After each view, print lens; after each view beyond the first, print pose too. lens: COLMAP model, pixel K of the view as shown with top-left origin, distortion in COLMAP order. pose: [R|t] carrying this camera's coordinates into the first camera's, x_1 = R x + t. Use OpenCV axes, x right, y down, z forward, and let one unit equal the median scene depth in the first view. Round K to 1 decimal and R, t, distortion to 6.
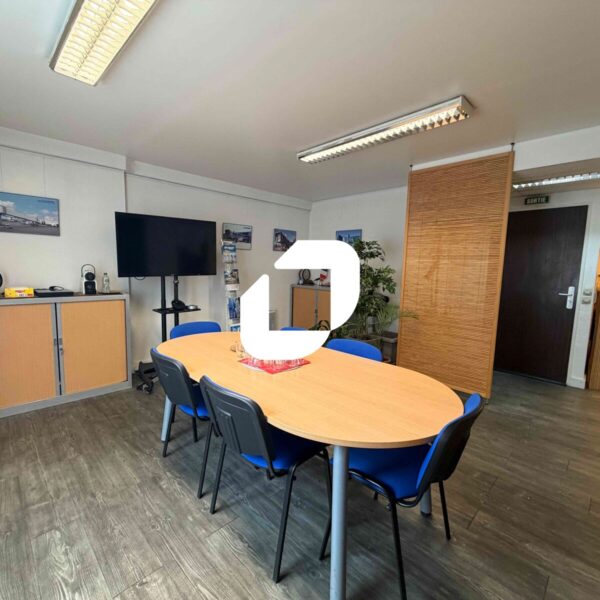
lens RADIAL K [[317.7, 0, 296.5], [0, 317.7, 301.0], [0, 0, 1]] dist [0.001219, -0.000454]
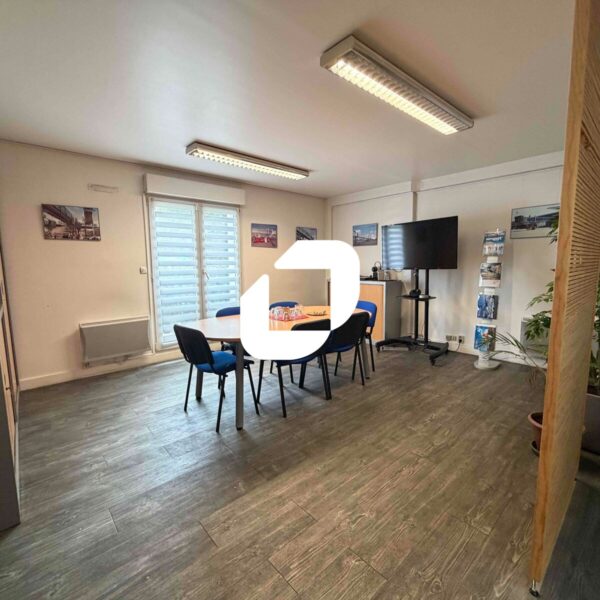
lens RADIAL K [[317.7, 0, 298.2], [0, 317.7, 301.1], [0, 0, 1]] dist [0.001219, -0.000454]
pose [[-0.048803, 0.094604, -0.994318, 0.857038], [-0.102250, 0.989801, 0.099192, -0.033172], [0.993561, 0.106510, -0.038632, 0.611775]]
